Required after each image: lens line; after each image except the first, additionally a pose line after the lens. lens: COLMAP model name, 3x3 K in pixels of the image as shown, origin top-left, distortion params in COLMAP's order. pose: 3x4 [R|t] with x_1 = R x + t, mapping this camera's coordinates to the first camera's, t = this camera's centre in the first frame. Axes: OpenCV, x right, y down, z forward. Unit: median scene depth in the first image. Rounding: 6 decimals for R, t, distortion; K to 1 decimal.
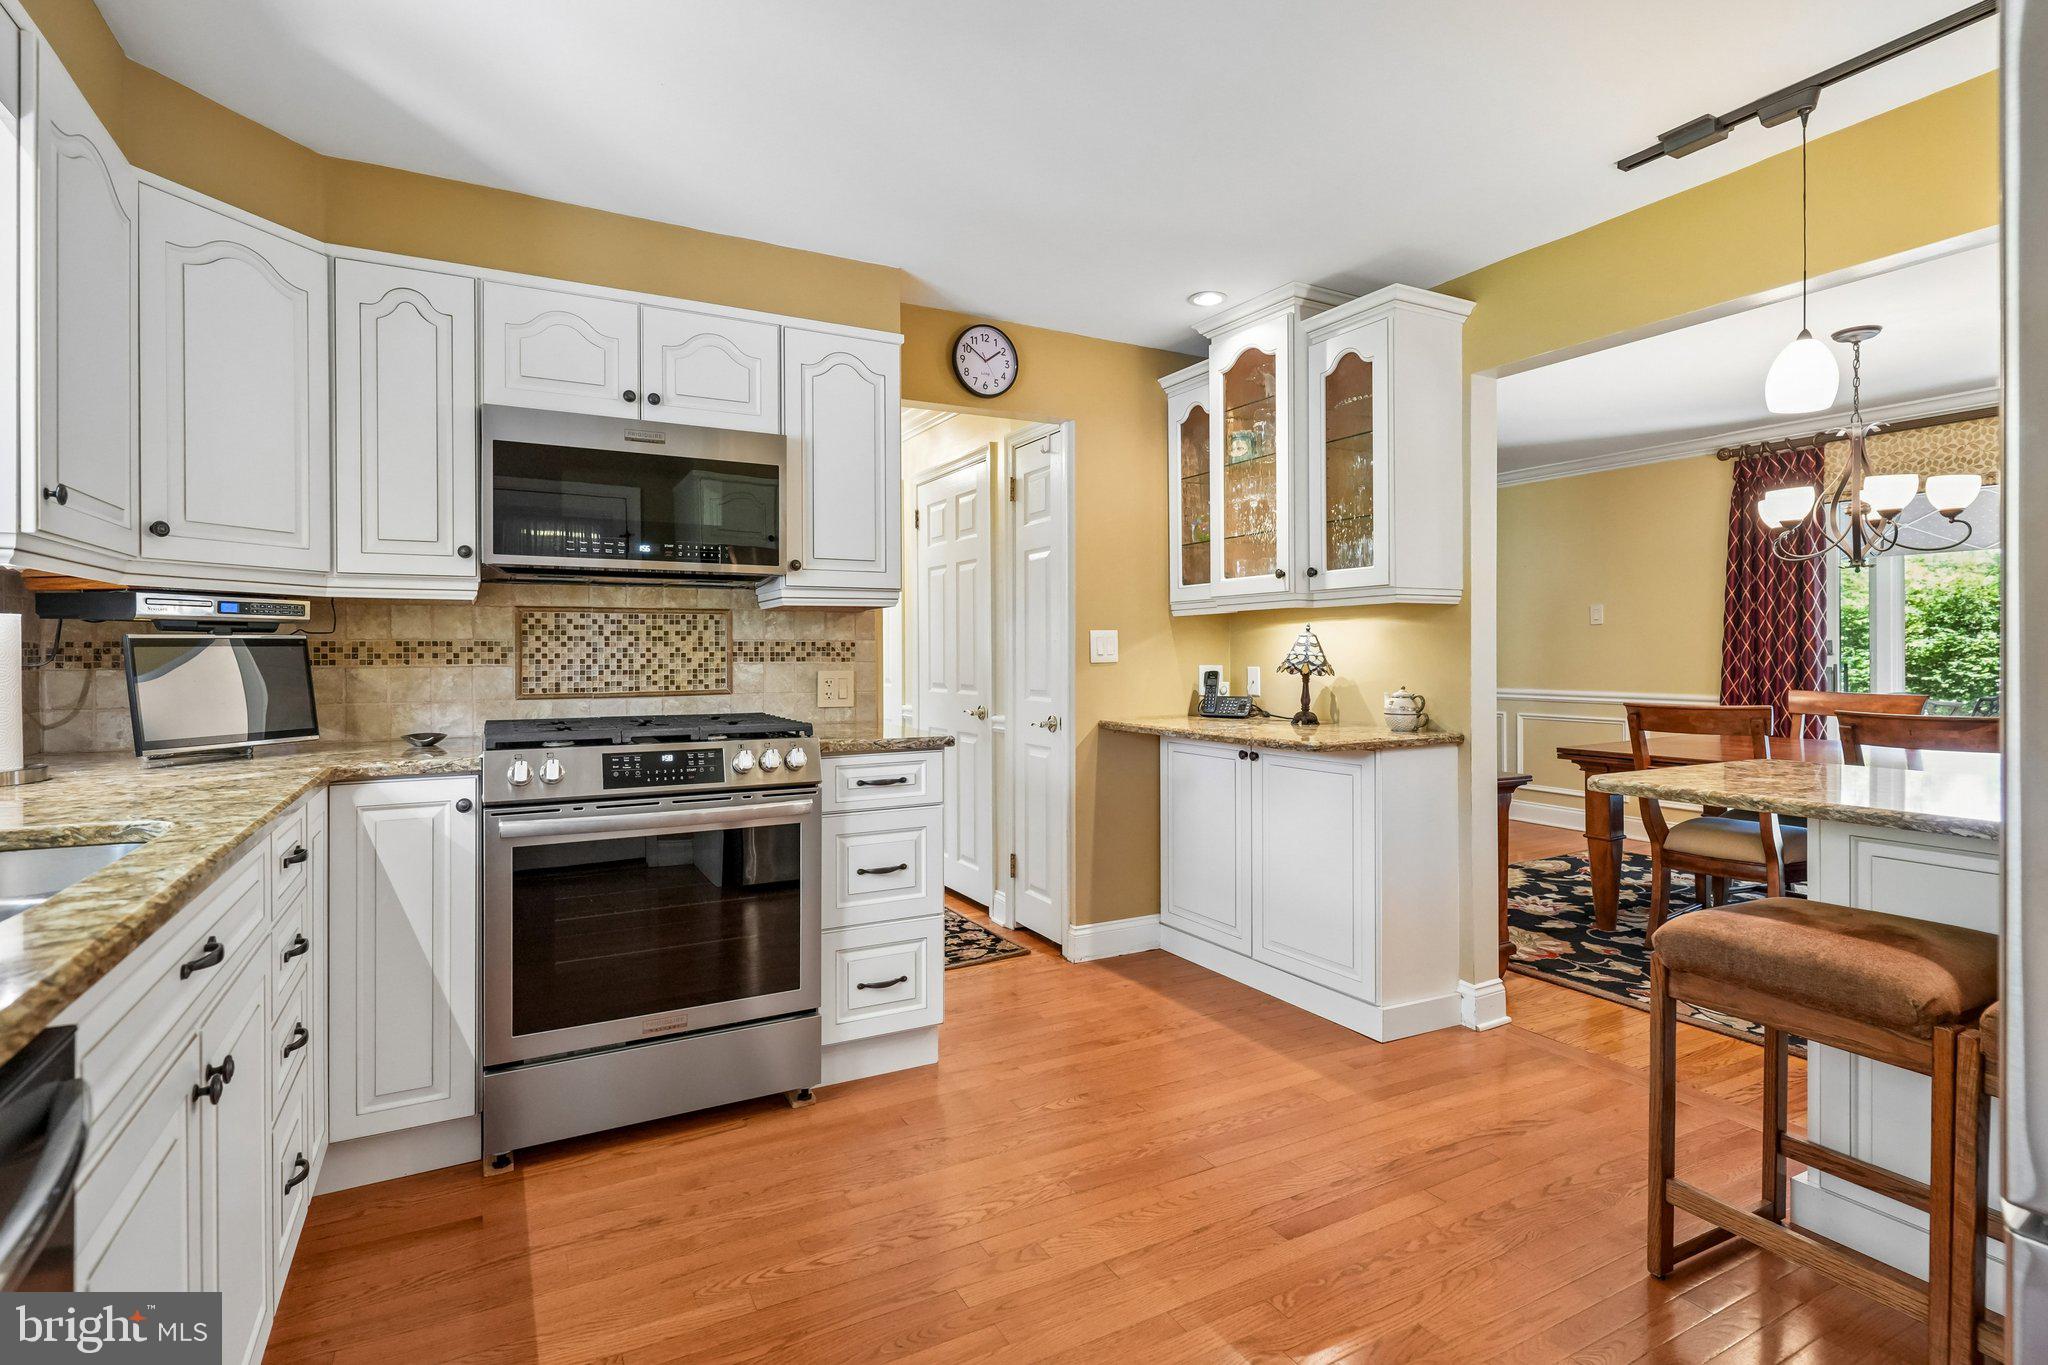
lens RADIAL K [[993.4, 0, 1015.5], [0, 993.4, 667.1], [0, 0, 1]] dist [-0.002458, 0.002433]
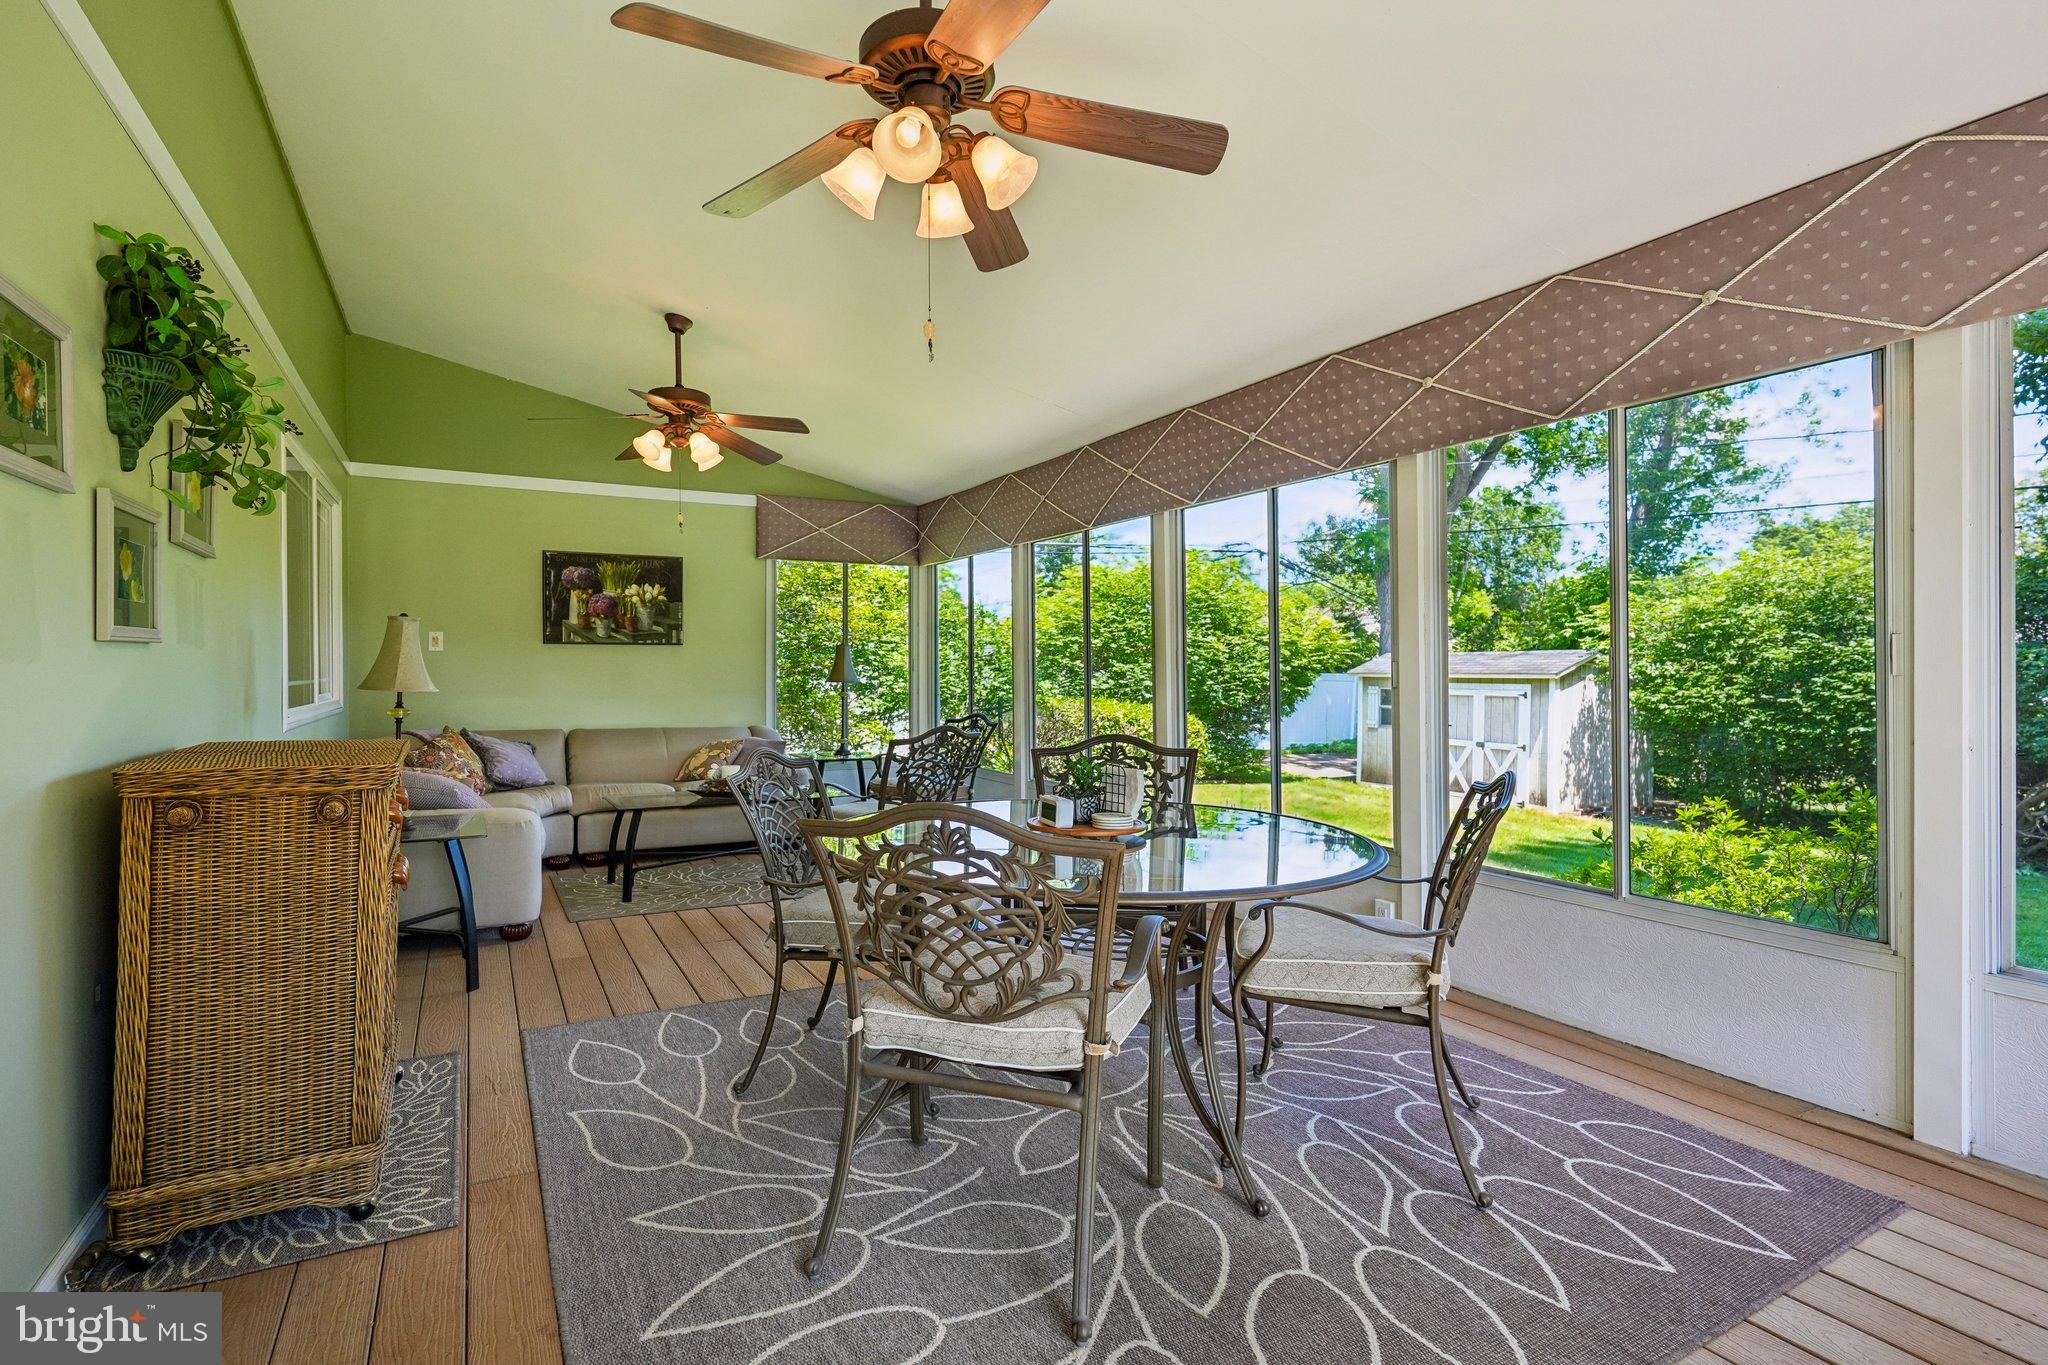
lens RADIAL K [[993.4, 0, 1005.3], [0, 993.4, 672.0], [0, 0, 1]] dist [-0.002458, 0.002433]
pose [[0.999978, -0.001555, 0.006431, 0.331198], [0.001617, 0.999953, -0.009579, -0.003599], [-0.006416, 0.009590, 0.999933, 0.260947]]
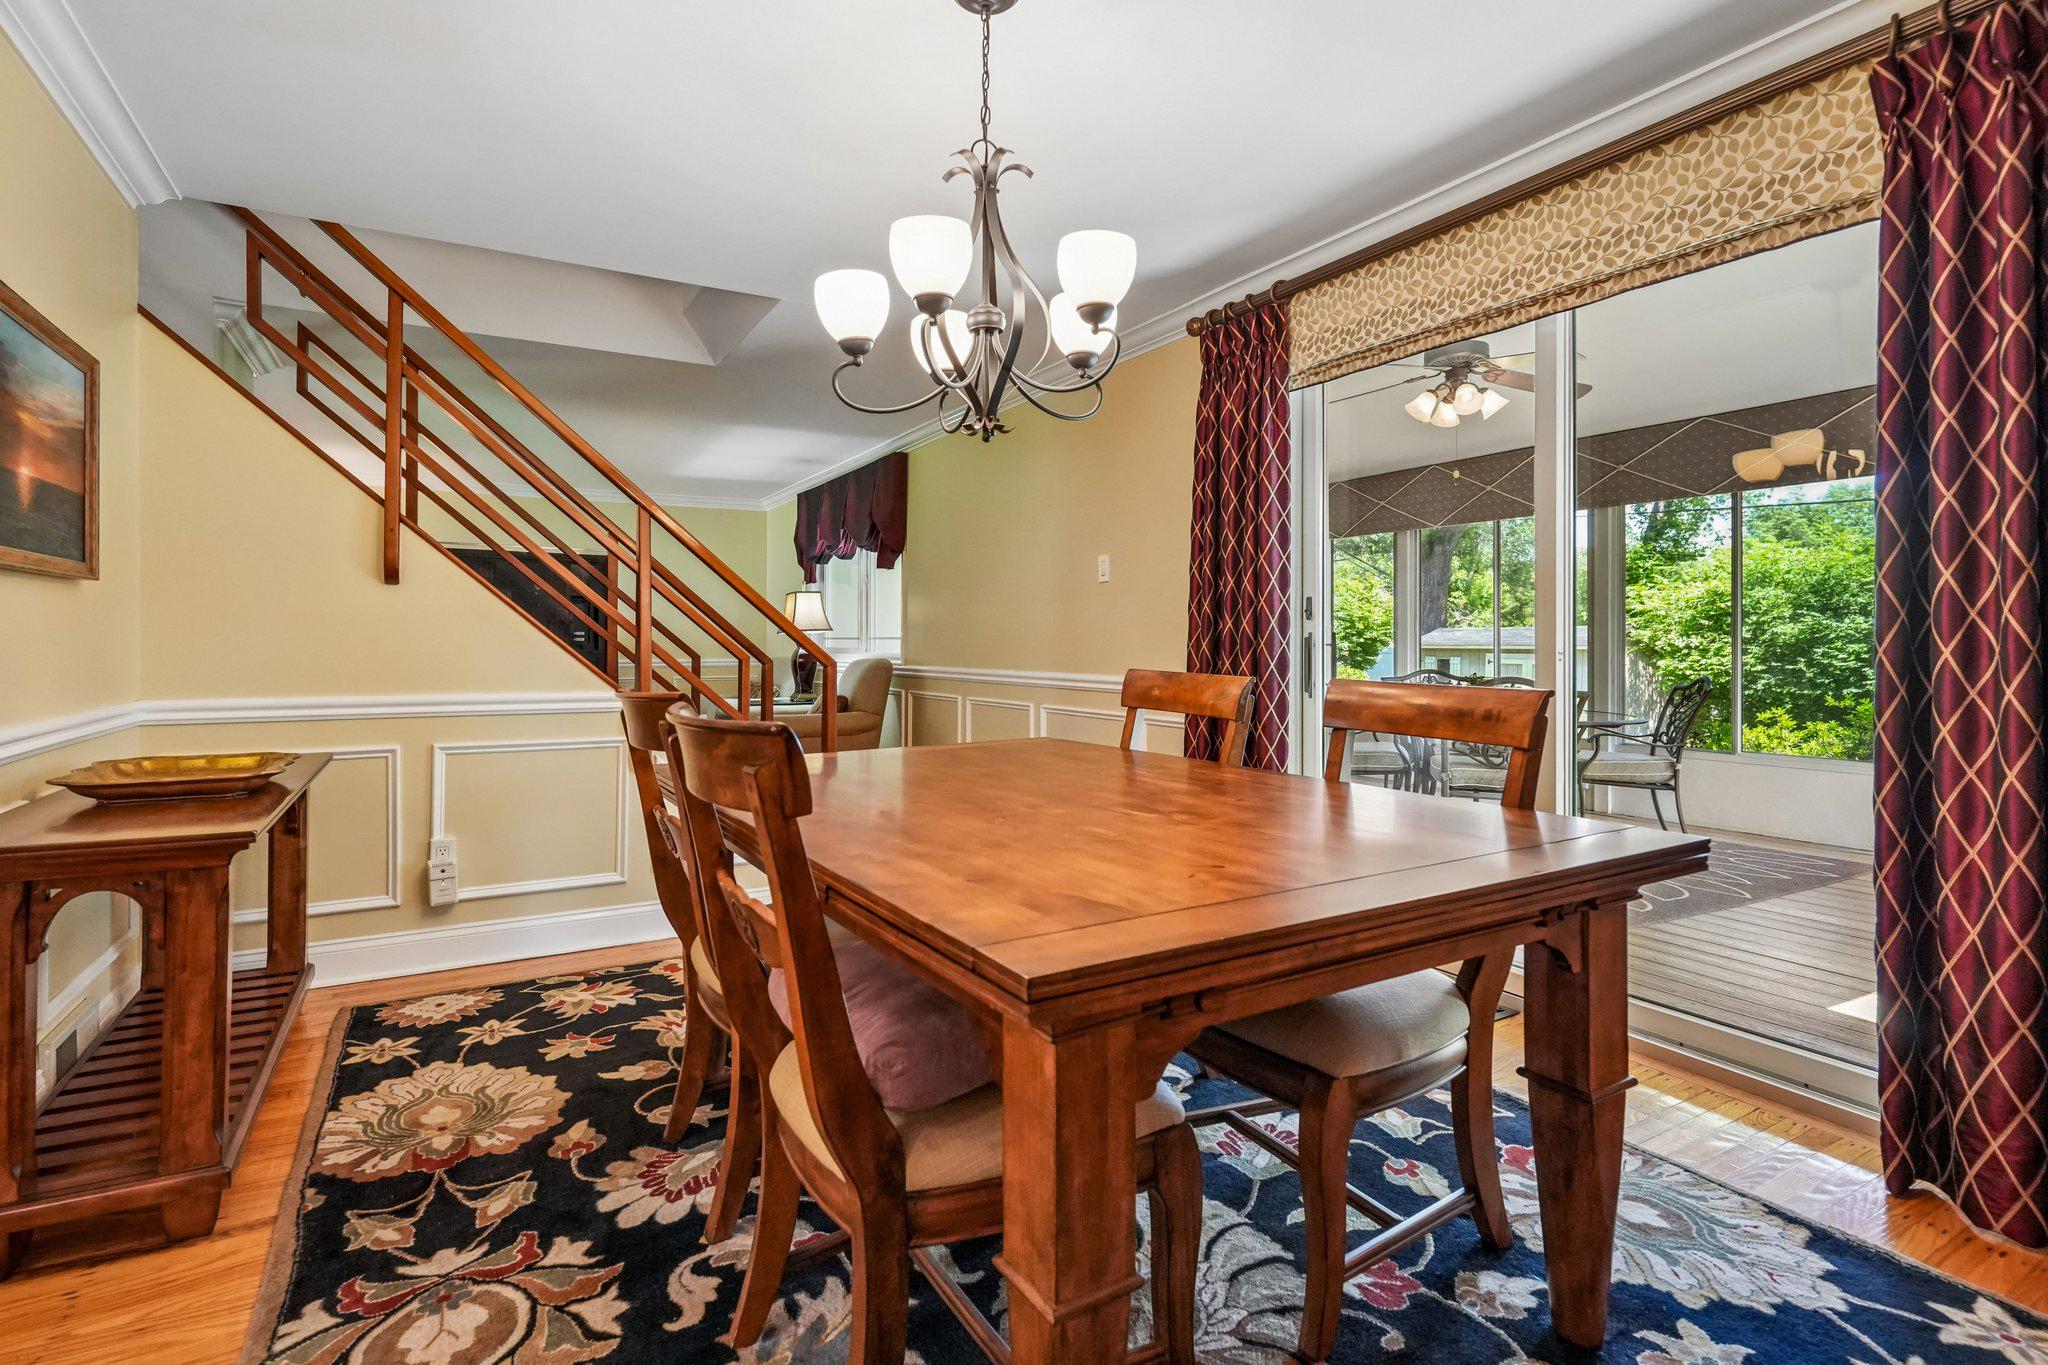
lens RADIAL K [[993.4, 0, 999.6], [0, 993.4, 649.8], [0, 0, 1]] dist [-0.002458, 0.002433]
pose [[0.999923, 0.003594, 0.011857, 0.187584], [-0.003517, 0.999972, -0.006572, 0.004161], [-0.011880, 0.006530, 0.999908, 0.104711]]
